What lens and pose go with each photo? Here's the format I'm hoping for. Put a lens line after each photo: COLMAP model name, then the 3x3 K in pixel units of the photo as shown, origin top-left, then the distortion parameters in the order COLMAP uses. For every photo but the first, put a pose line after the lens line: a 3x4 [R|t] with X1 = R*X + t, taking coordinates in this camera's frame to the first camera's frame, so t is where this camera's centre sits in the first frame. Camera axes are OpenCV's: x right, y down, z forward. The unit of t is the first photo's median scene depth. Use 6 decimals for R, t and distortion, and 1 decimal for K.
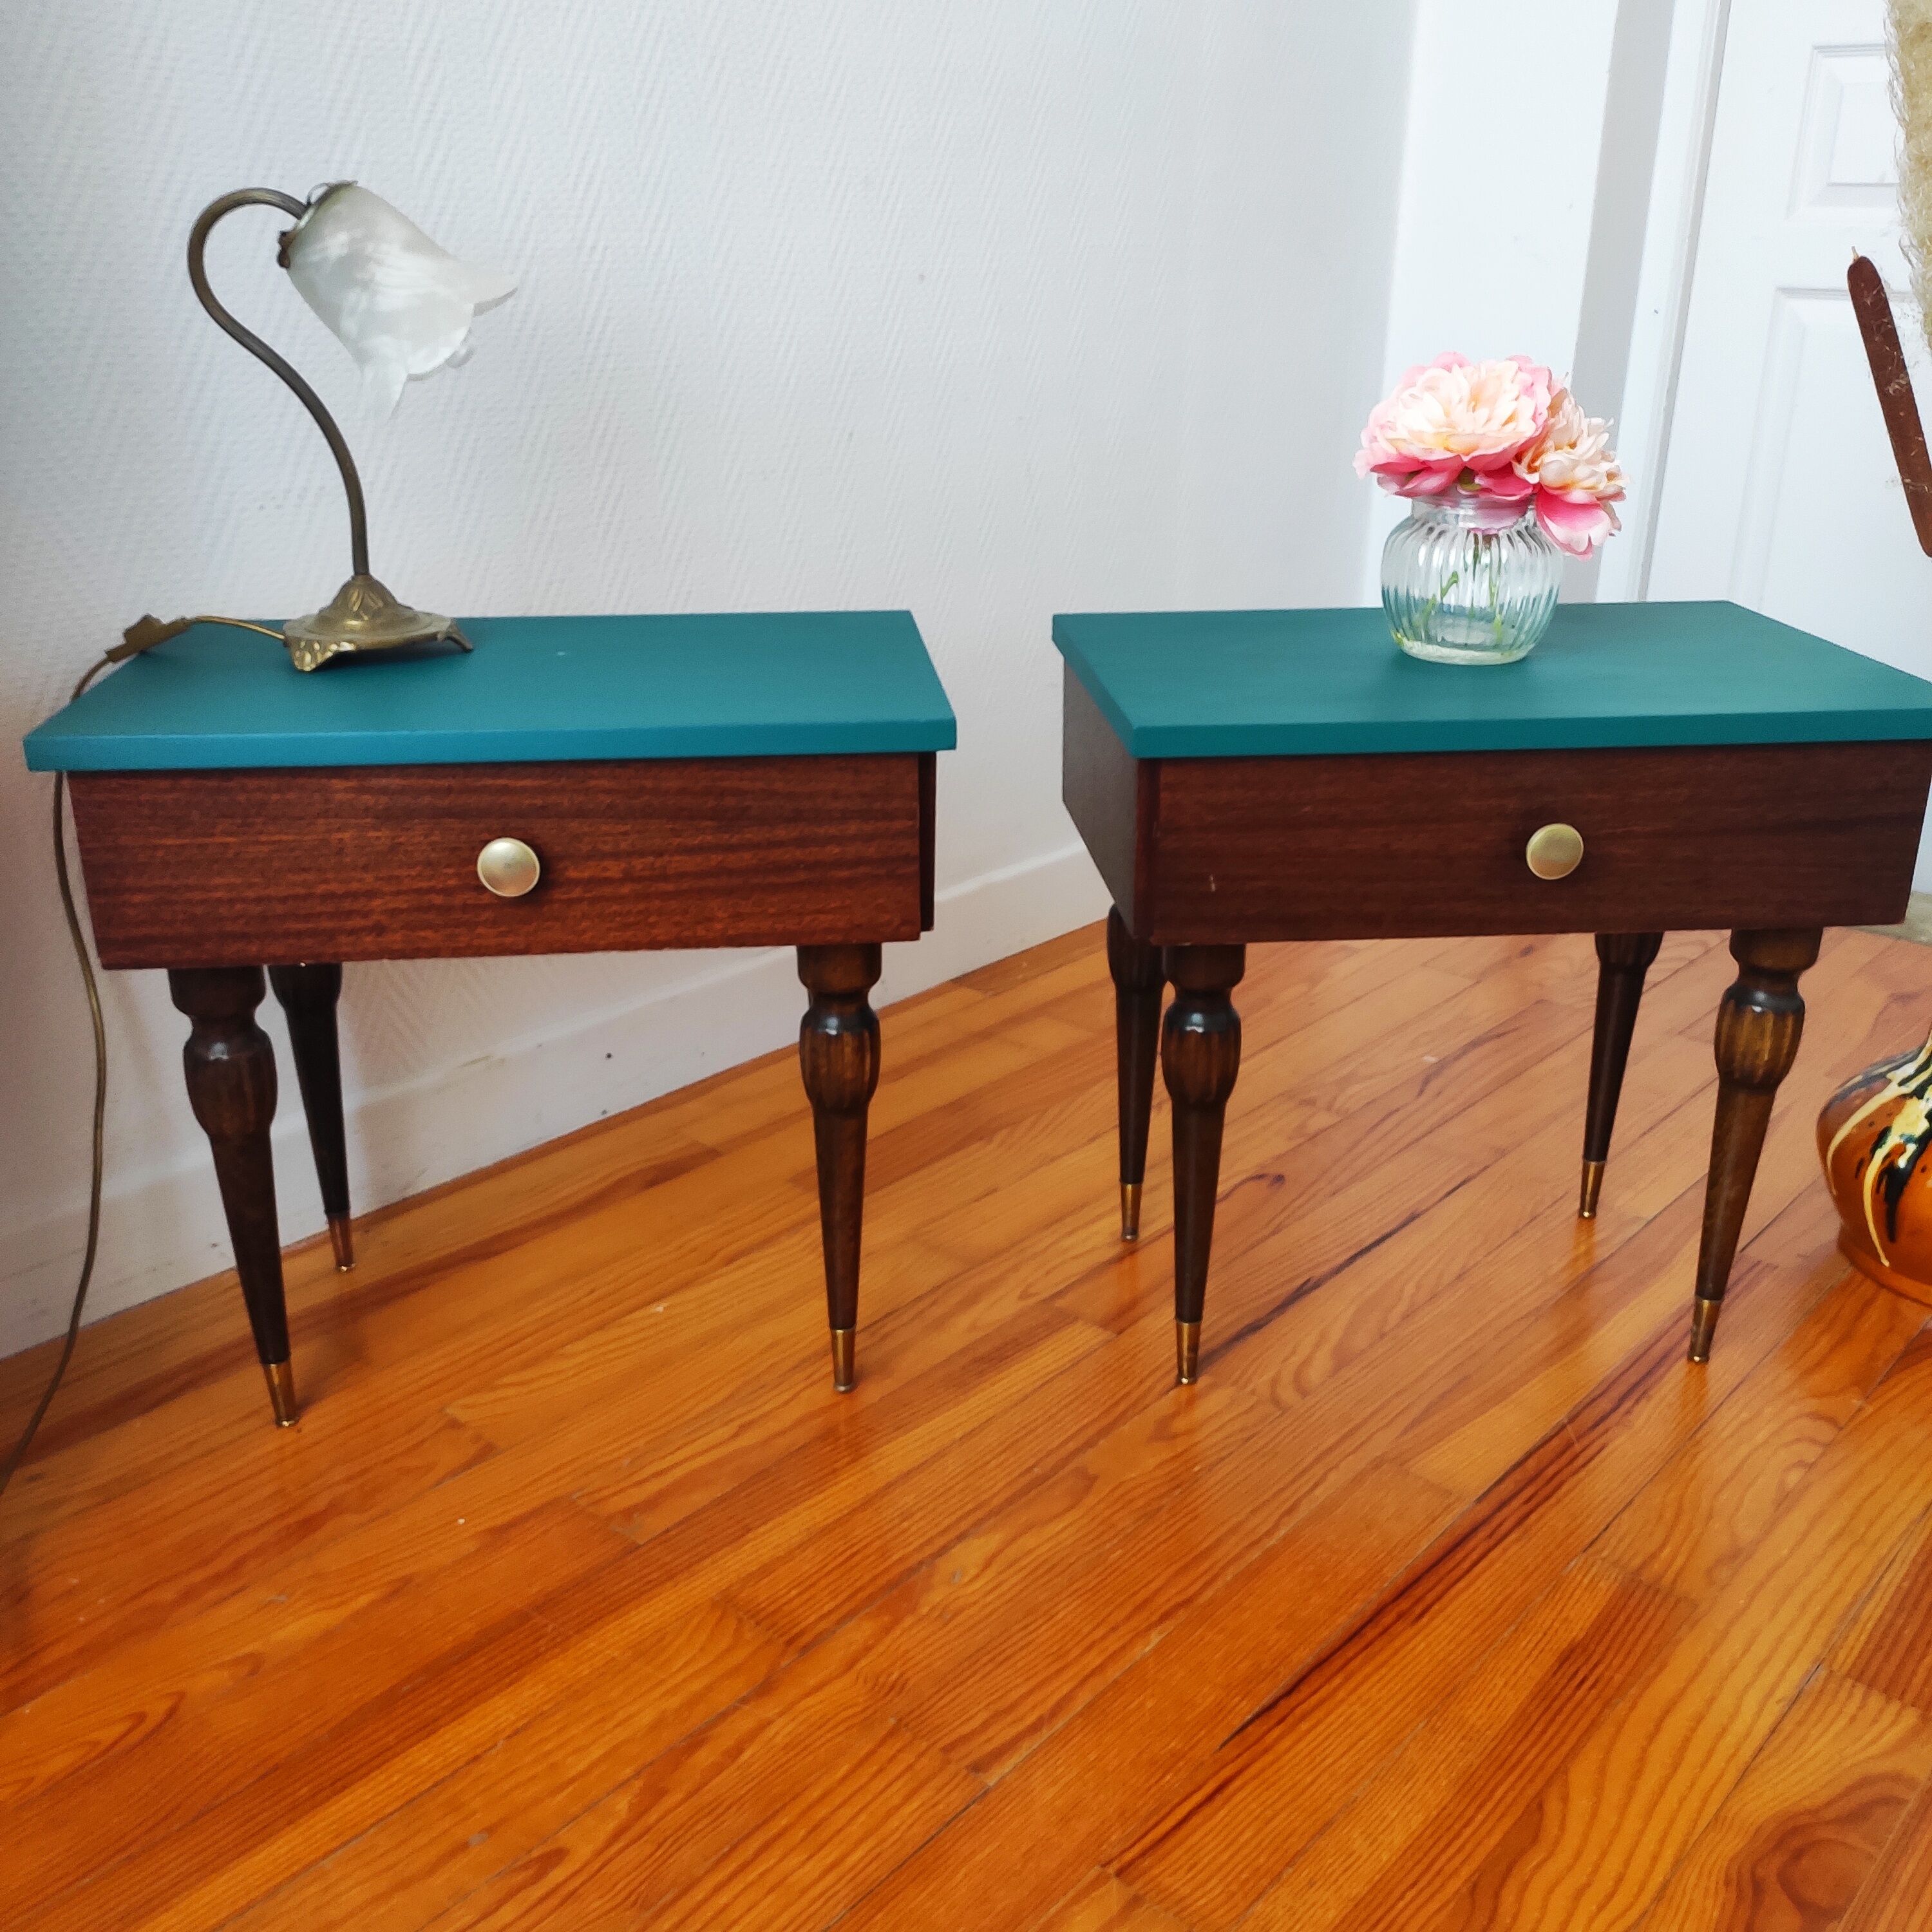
lens RADIAL K [[1939.9, 0, 968.9], [0, 1939.9, 962.8], [0, 0, 1]] dist [0.046815, 0.000000]
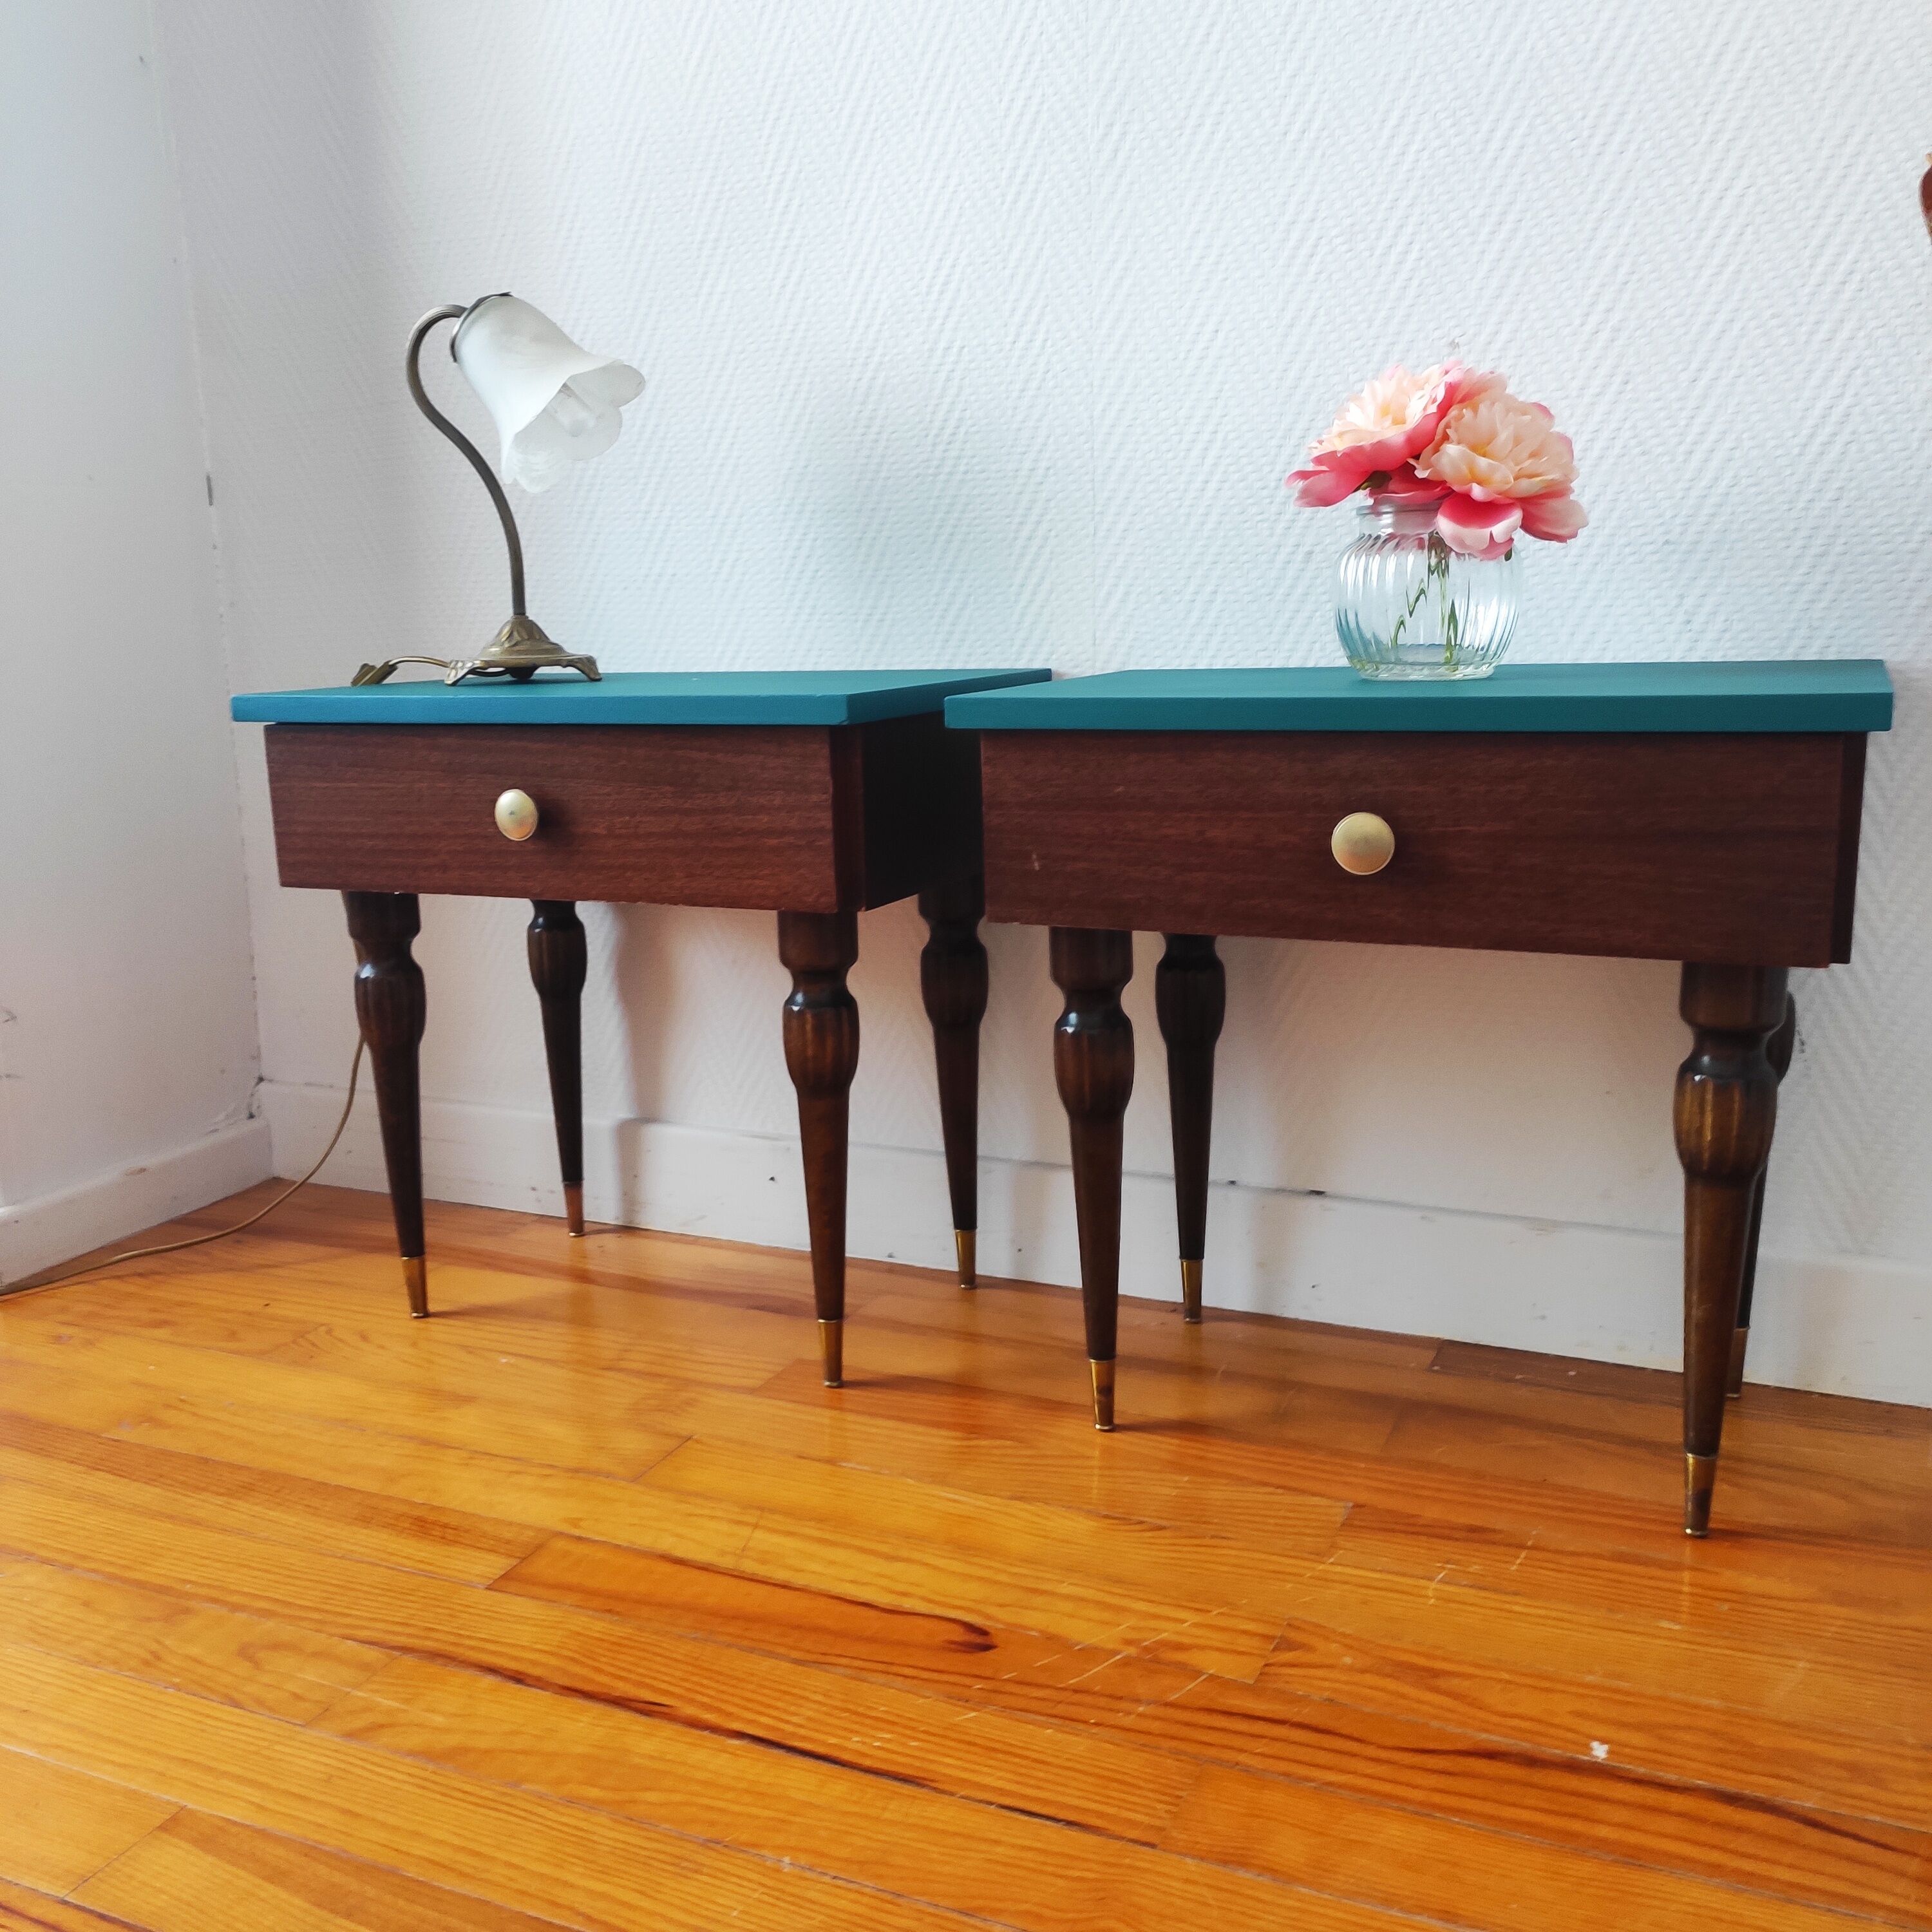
lens RADIAL K [[1939.9, 0, 955.8], [0, 1939.9, 961.4], [0, 0, 1]] dist [0.046815, 0.000000]
pose [[0.285538, 0.167507, -0.943615, 0.805960], [-0.319478, 0.944925, 0.071065, -0.158298], [0.903549, 0.281172, 0.323327, 0.821712]]
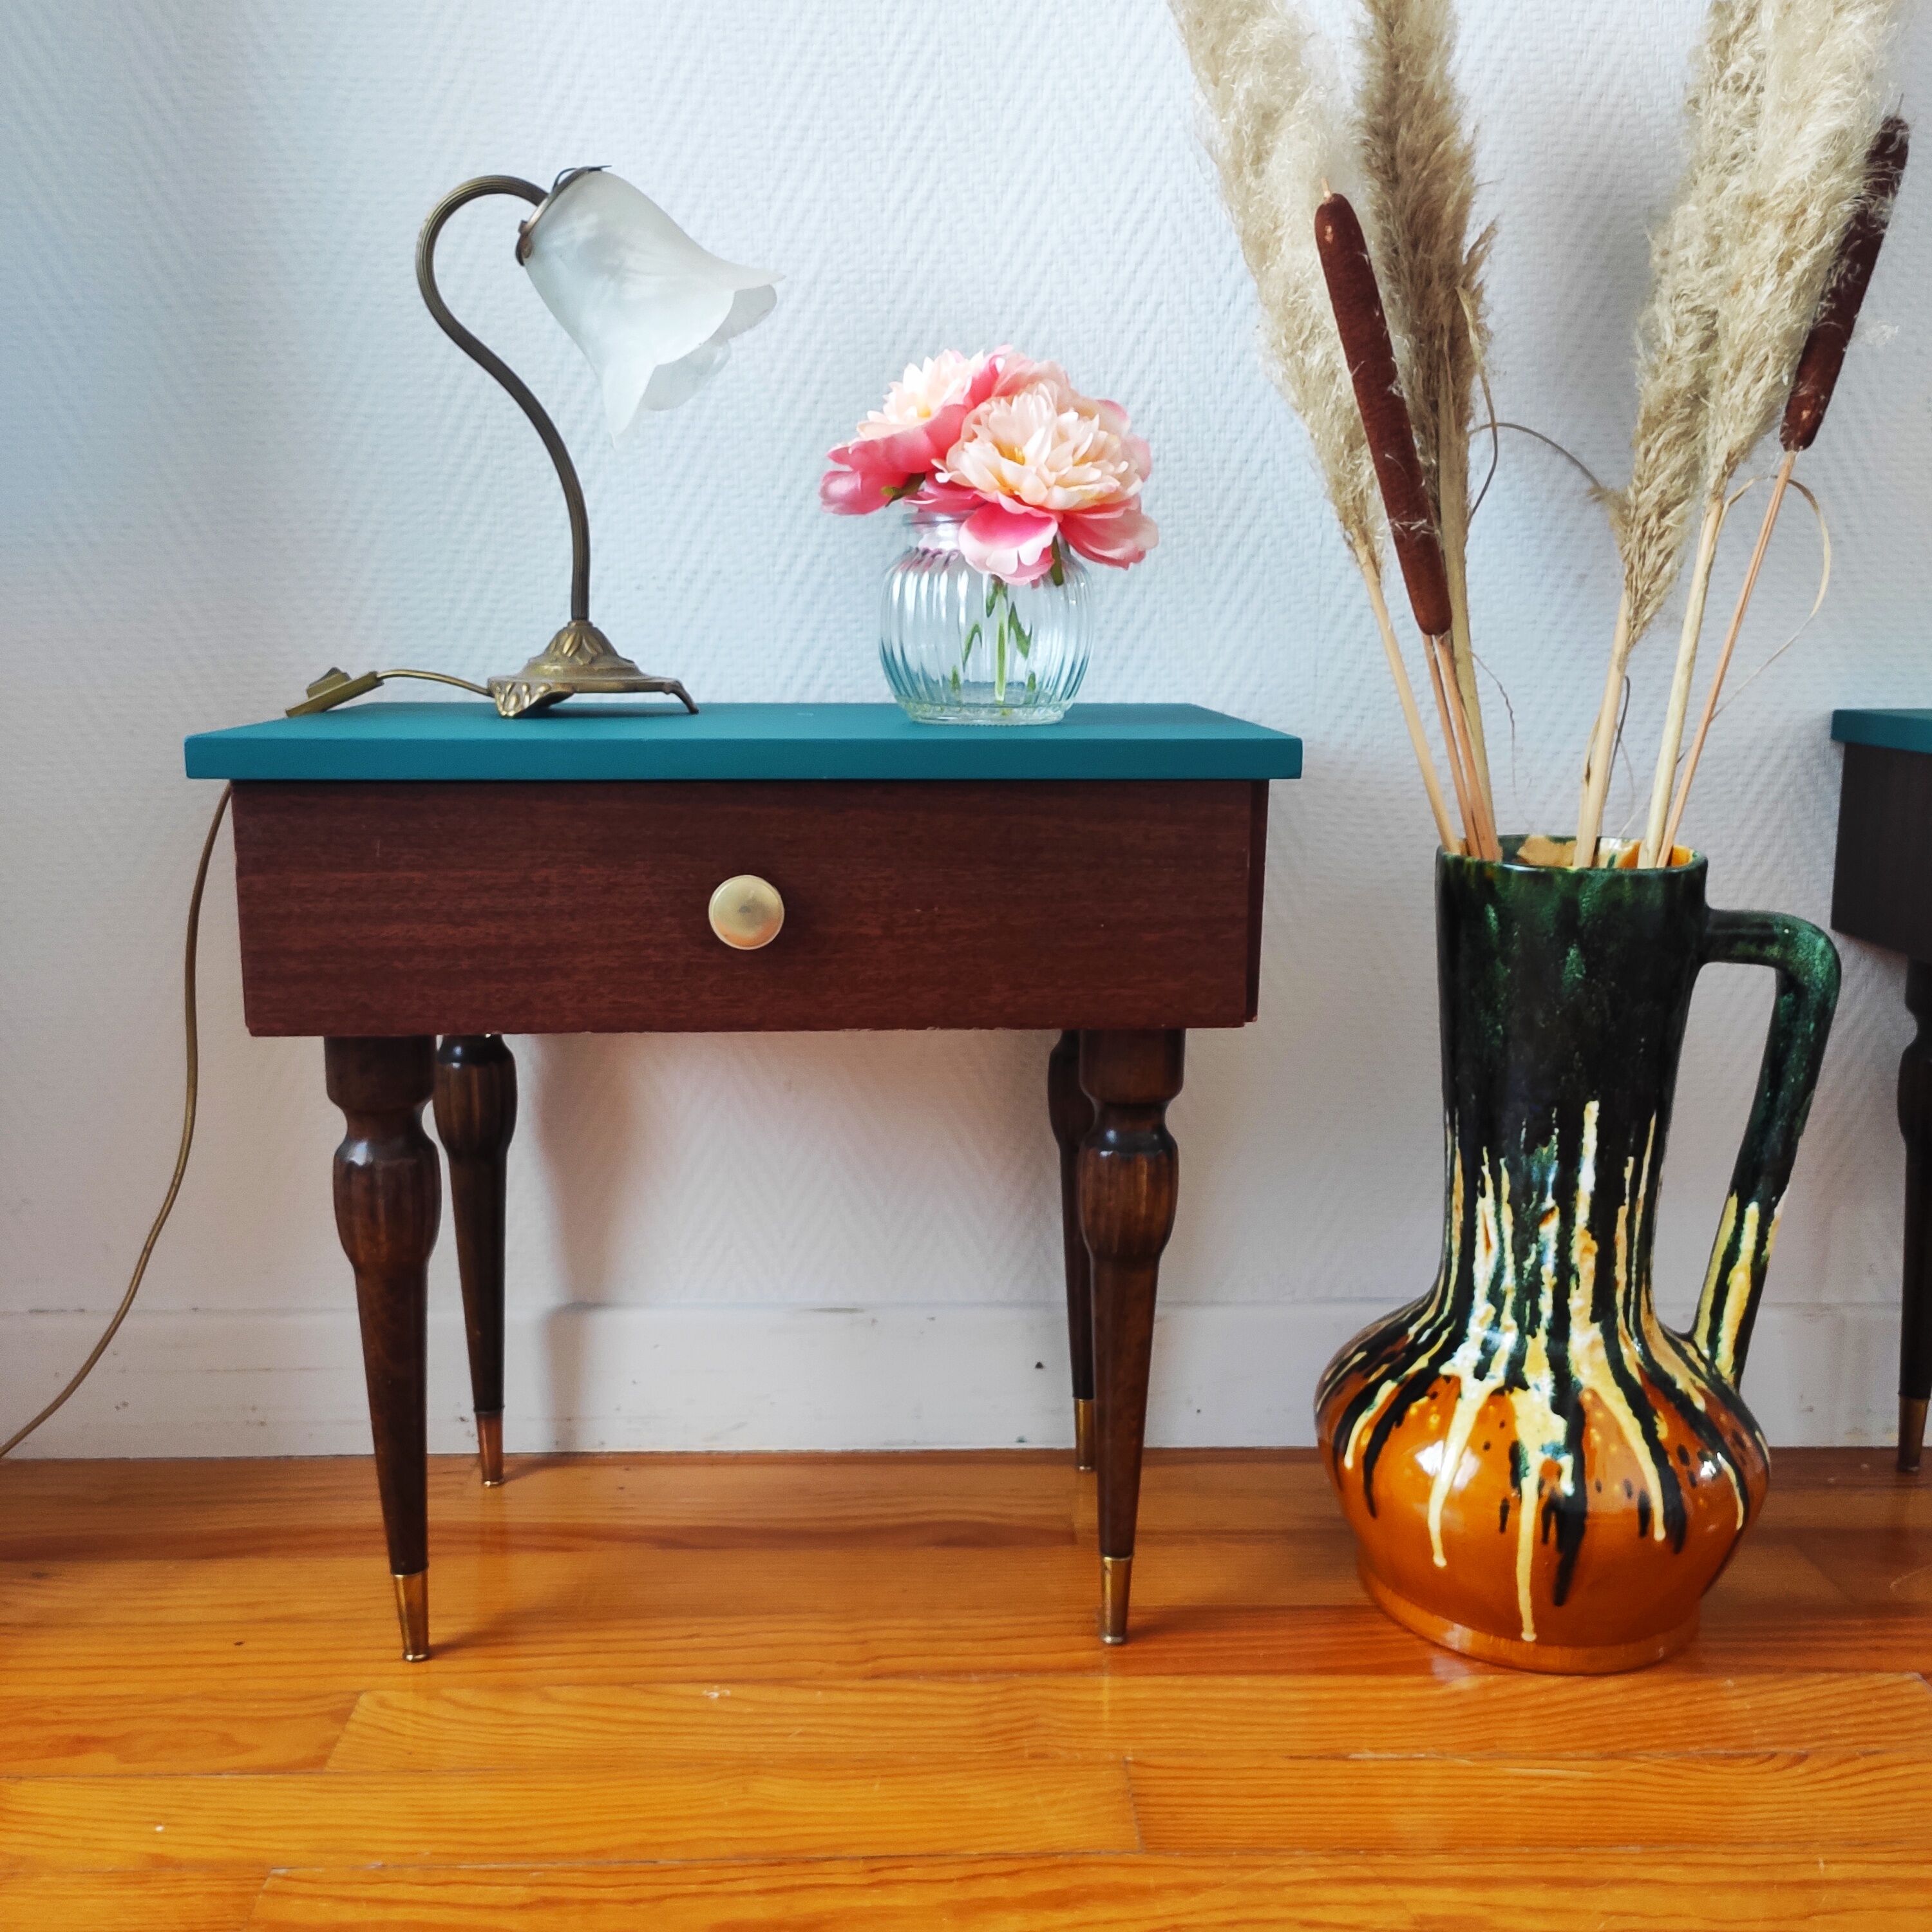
lens RADIAL K [[1939.9, 0, 961.6], [0, 1939.9, 963.6], [0, 0, 1]] dist [0.046815, 0.000000]
pose [[0.690113, 0.128537, -0.712196, 0.357833], [-0.263278, 0.961261, -0.081625, -0.036992], [0.674114, 0.243836, 0.697219, 0.508594]]
